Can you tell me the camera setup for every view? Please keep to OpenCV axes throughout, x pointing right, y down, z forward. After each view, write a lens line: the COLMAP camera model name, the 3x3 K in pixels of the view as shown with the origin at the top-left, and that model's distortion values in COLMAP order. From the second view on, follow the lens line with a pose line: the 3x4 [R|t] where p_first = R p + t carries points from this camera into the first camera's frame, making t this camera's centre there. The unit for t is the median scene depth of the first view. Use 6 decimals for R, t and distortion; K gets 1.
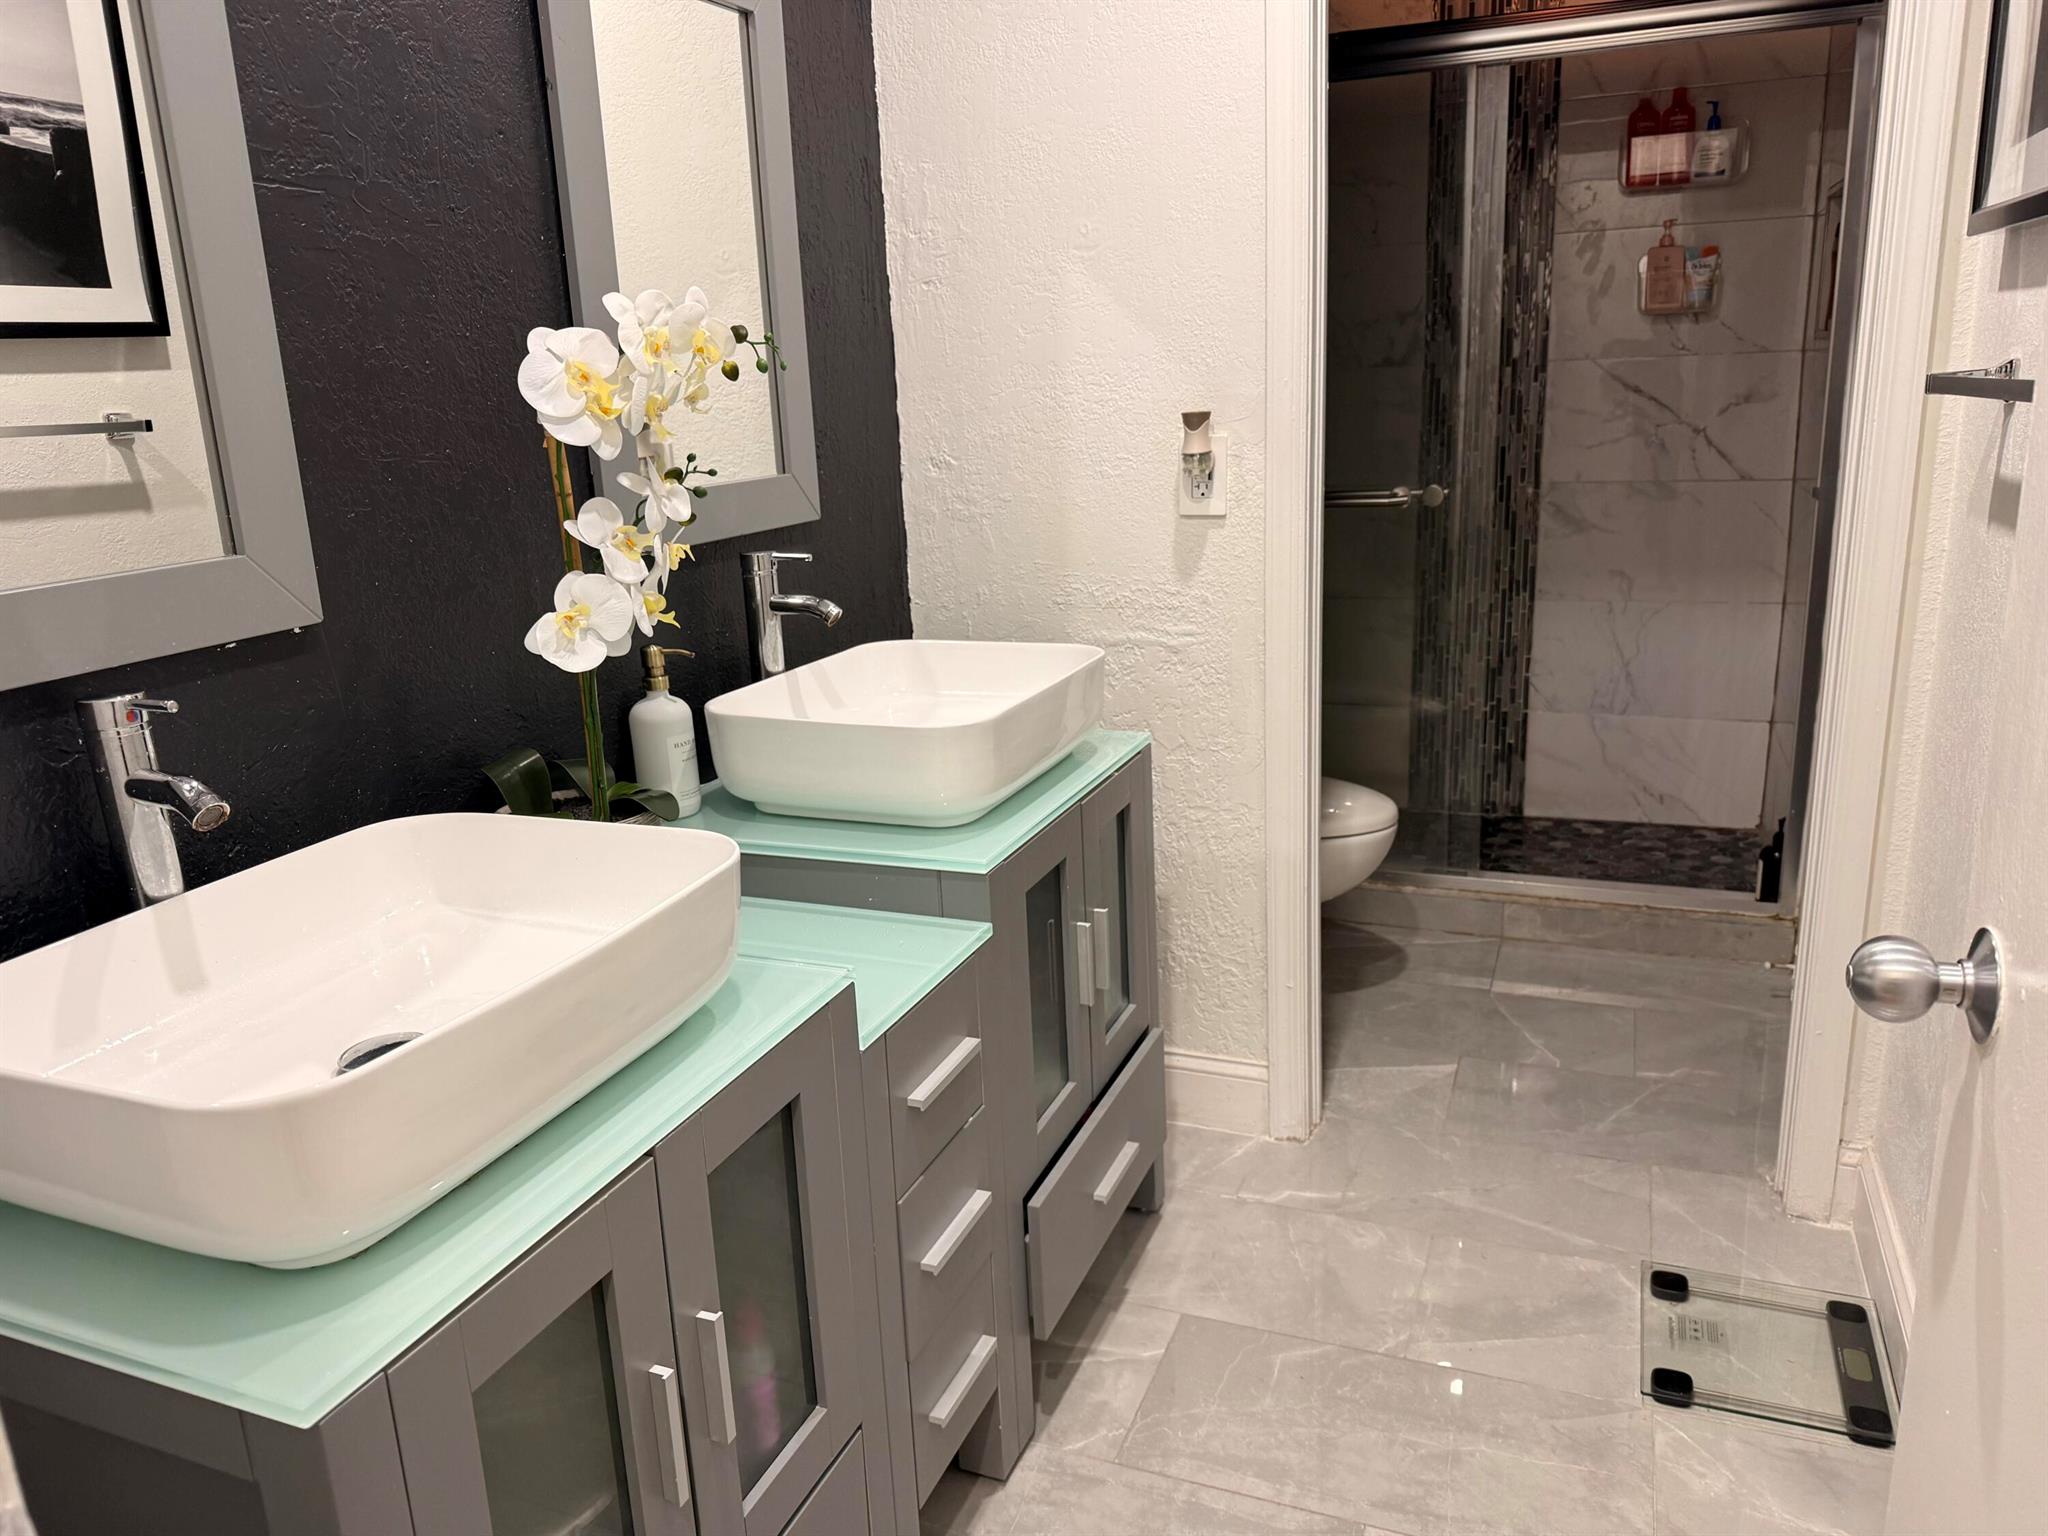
lens RADIAL K [[1459.2, 0, 1024.0], [0, 1459.2, 768.0], [0, 0, 1]] dist [0.061324, -0.080560]
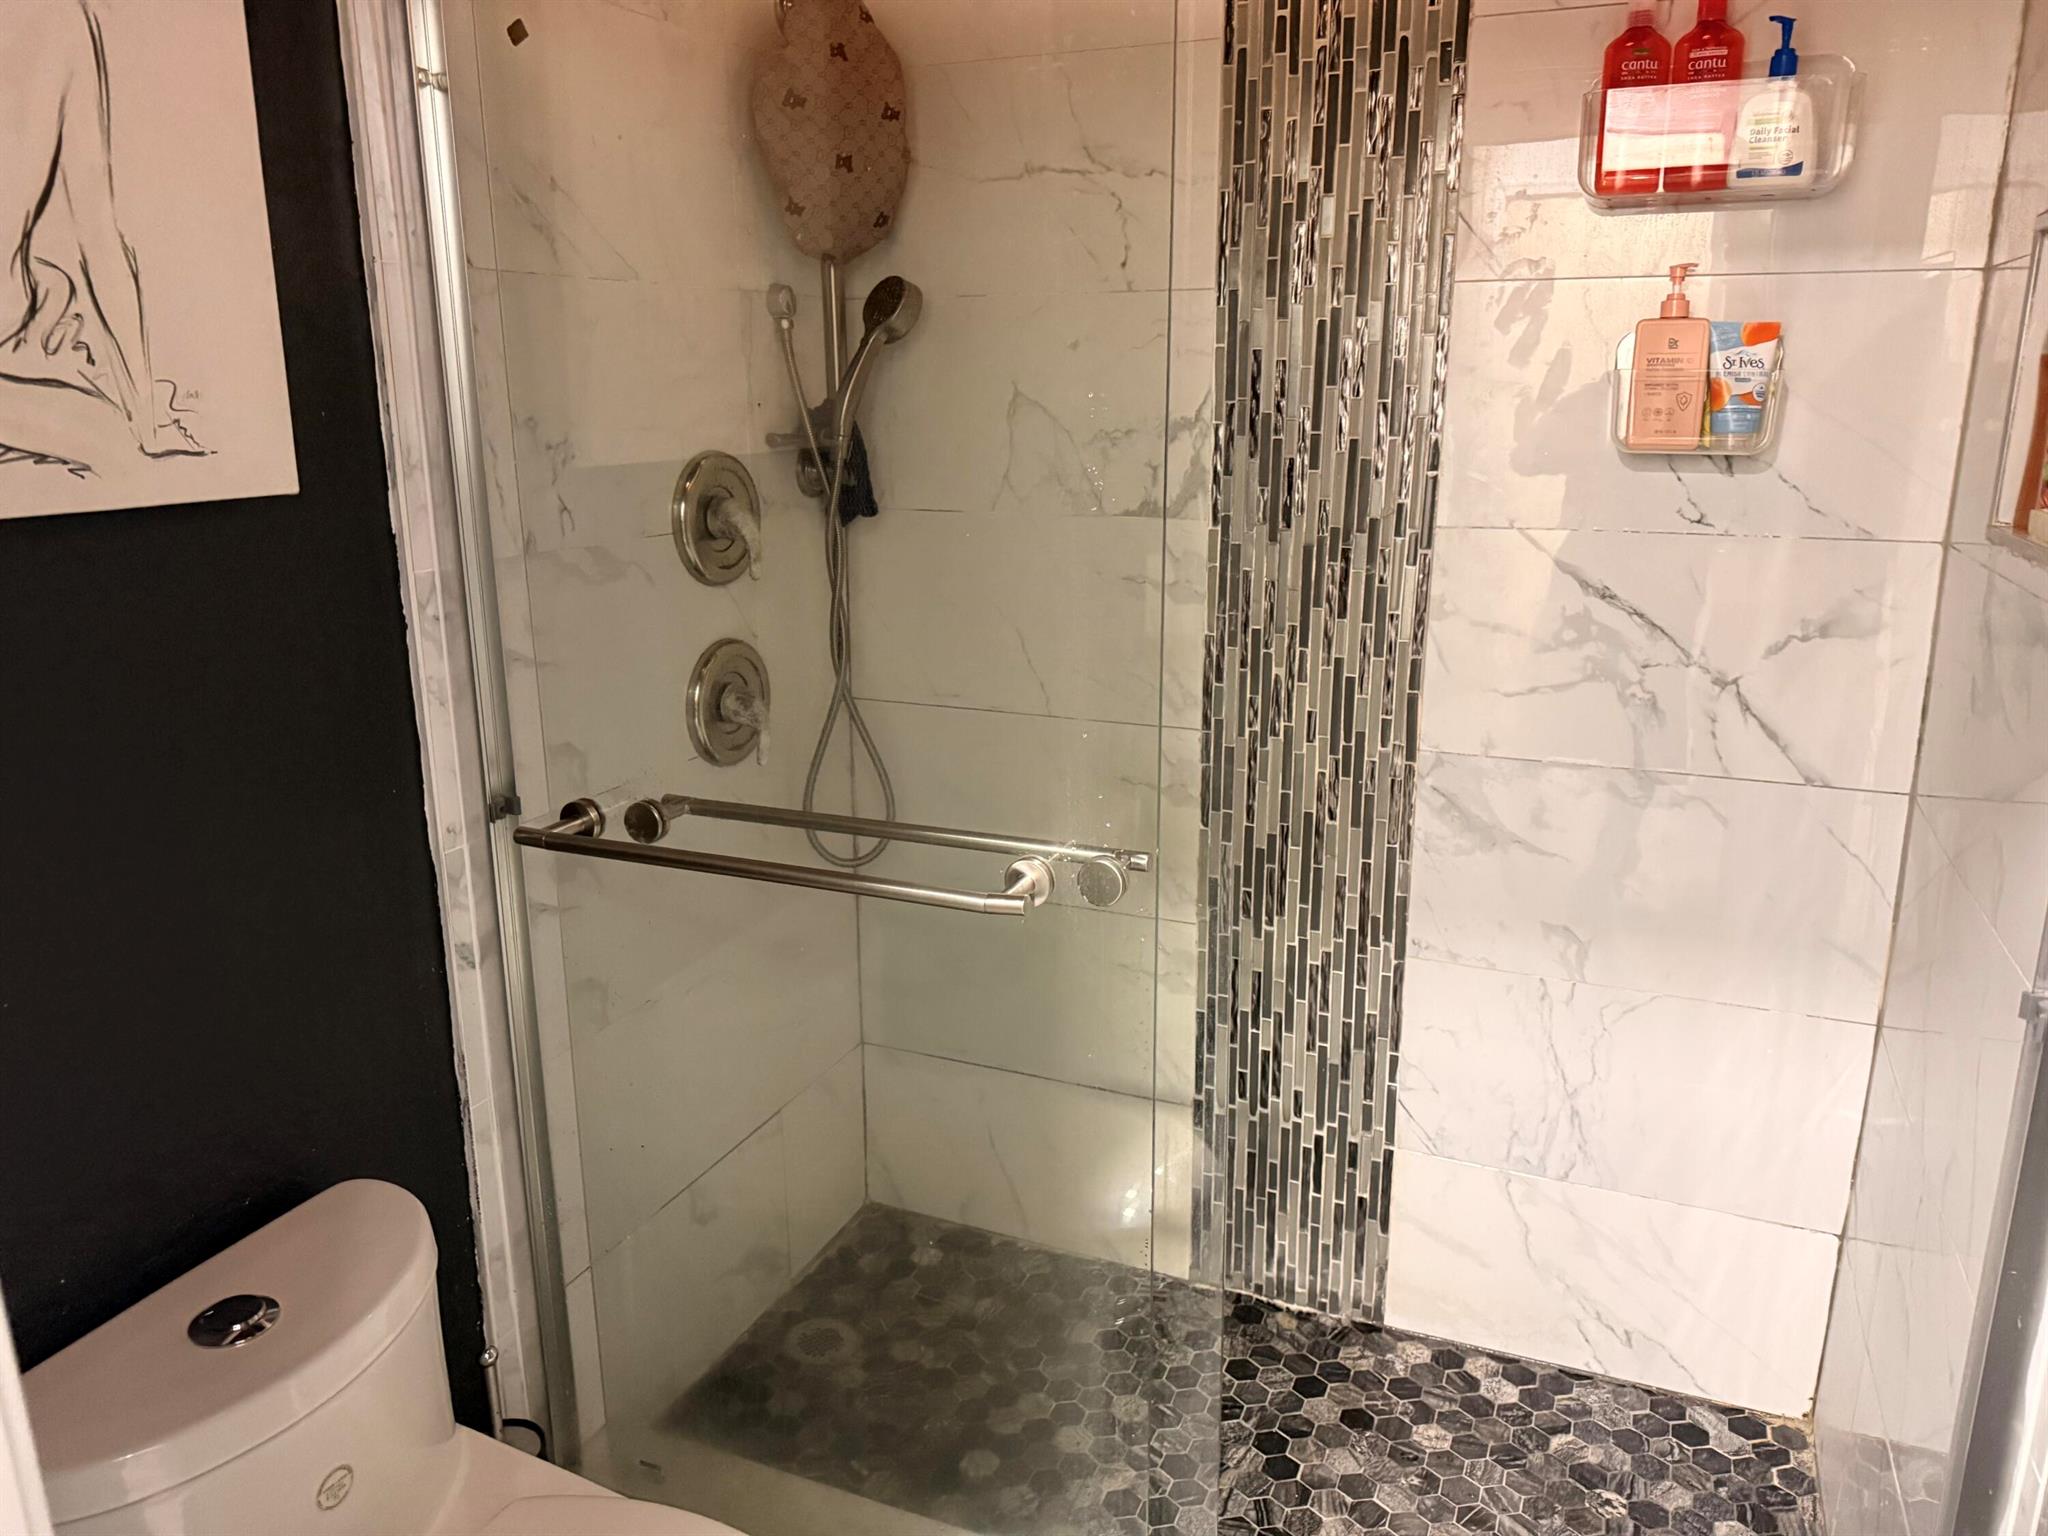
lens RADIAL K [[1425.2, 0, 1030.1], [0, 1425.2, 760.2], [0, 0, 1]] dist [0.086991, -0.123519]
pose [[0.998953, 0.043957, -0.012652, 0.237612], [-0.044018, 0.999020, -0.004582, -0.197942], [0.012438, 0.005134, 0.999909, 0.525223]]
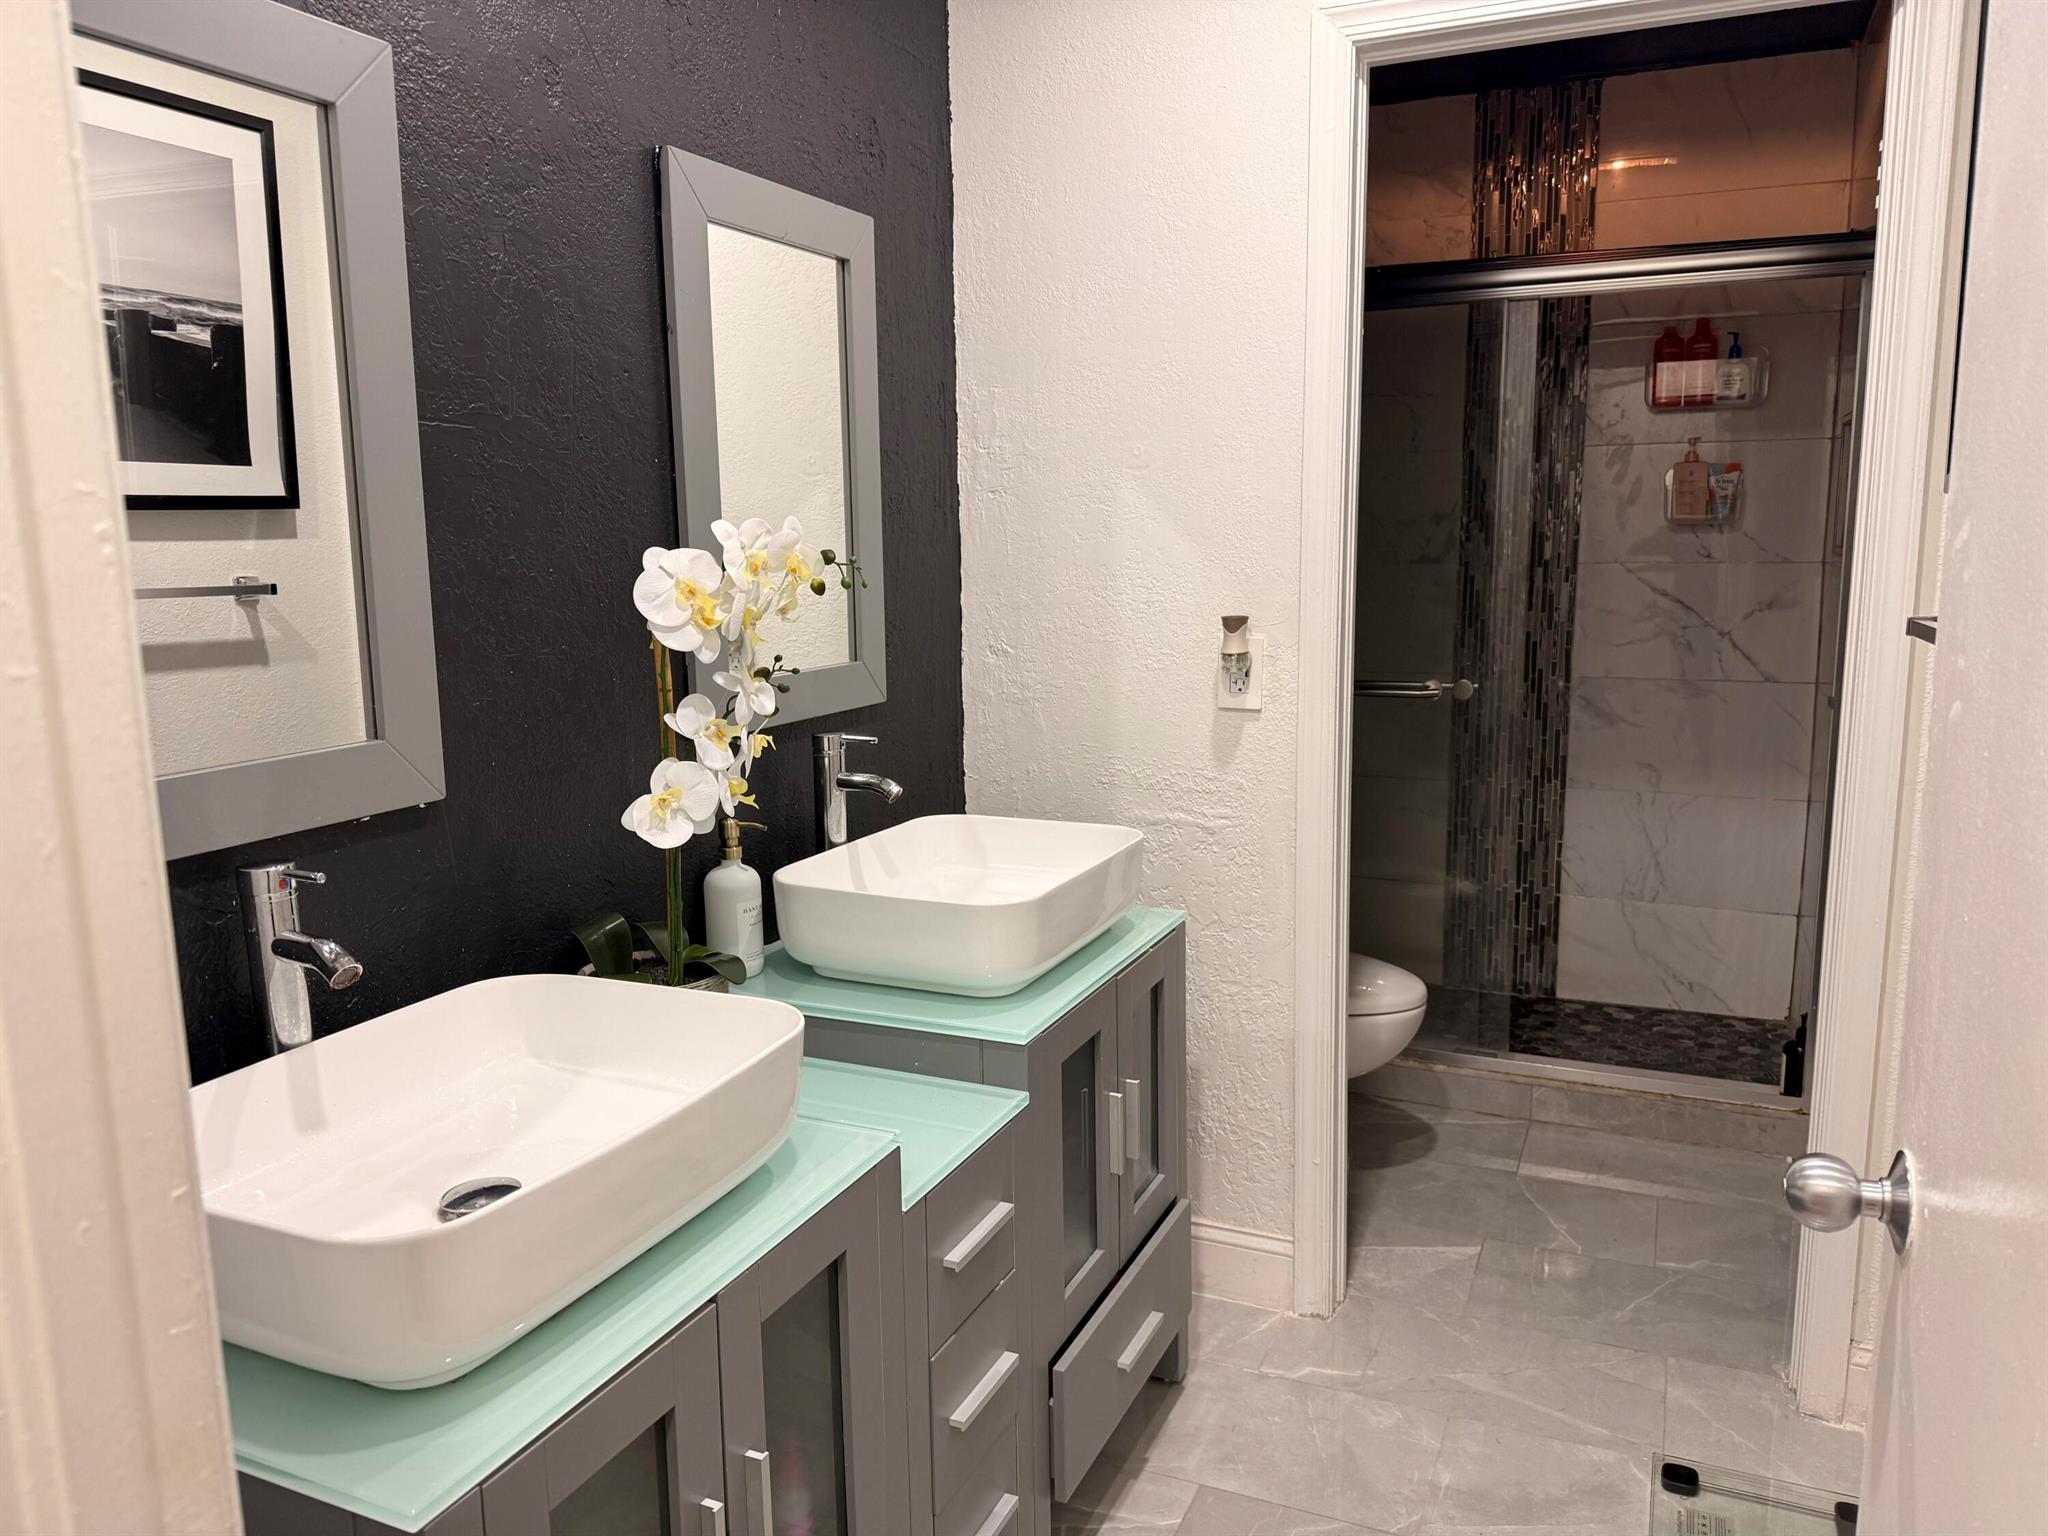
lens RADIAL K [[1442.4, 0, 1027.8], [0, 1442.4, 779.0], [0, 0, 1]] dist [0.112106, -0.192354]
pose [[0.998876, 0.036495, -0.030239, 0.000340], [-0.039200, 0.994768, -0.094336, -0.009729], [0.026638, 0.095416, 0.995081, -0.036875]]
